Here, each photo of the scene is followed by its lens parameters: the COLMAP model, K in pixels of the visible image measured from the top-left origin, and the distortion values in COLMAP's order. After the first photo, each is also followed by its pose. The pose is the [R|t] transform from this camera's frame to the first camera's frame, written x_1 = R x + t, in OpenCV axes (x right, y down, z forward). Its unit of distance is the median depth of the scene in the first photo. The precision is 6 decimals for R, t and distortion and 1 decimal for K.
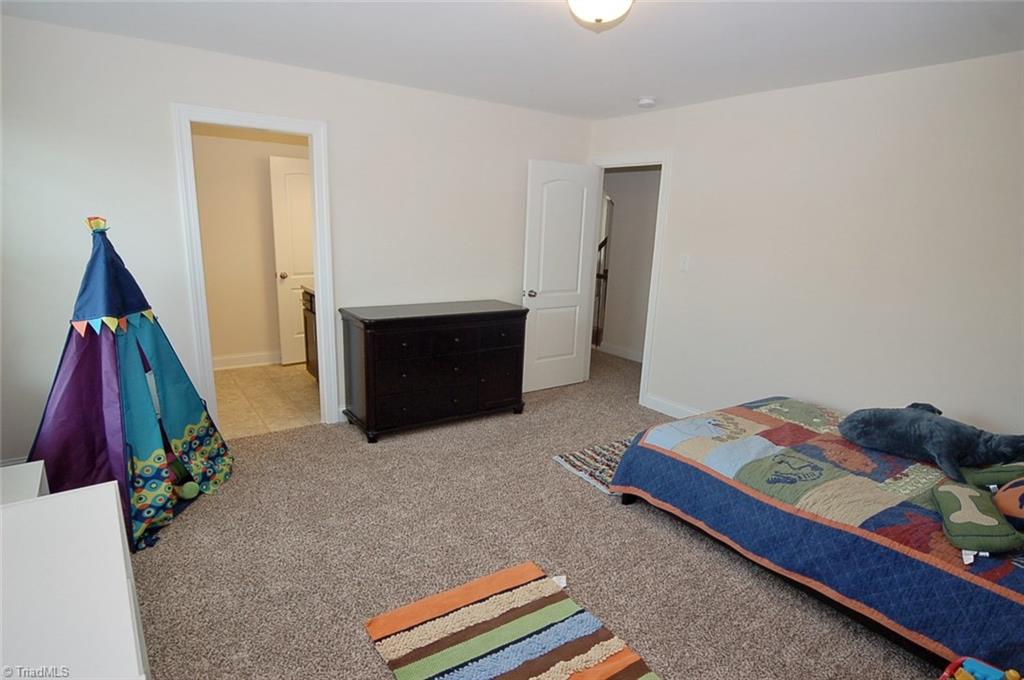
lens RADIAL K [[546.8, 0, 507.7], [0, 546.8, 355.3], [0, 0, 1]] dist [-0.005738, -0.000750]
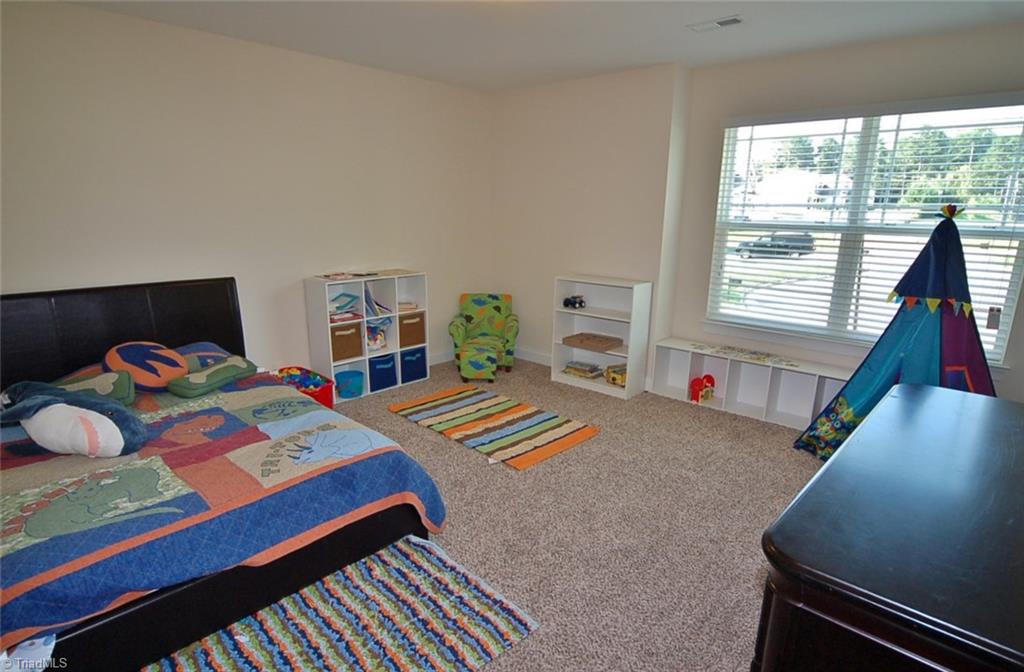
lens RADIAL K [[532.7, 0, 512.0], [0, 532.7, 336.0], [0, 0, 1]] dist [0.000418, -0.000036]
pose [[-0.973633, -0.003982, -0.228084, 0.306421], [-0.108105, 0.888498, 0.445965, -0.394642], [0.200876, 0.458863, -0.865502, 1.782791]]
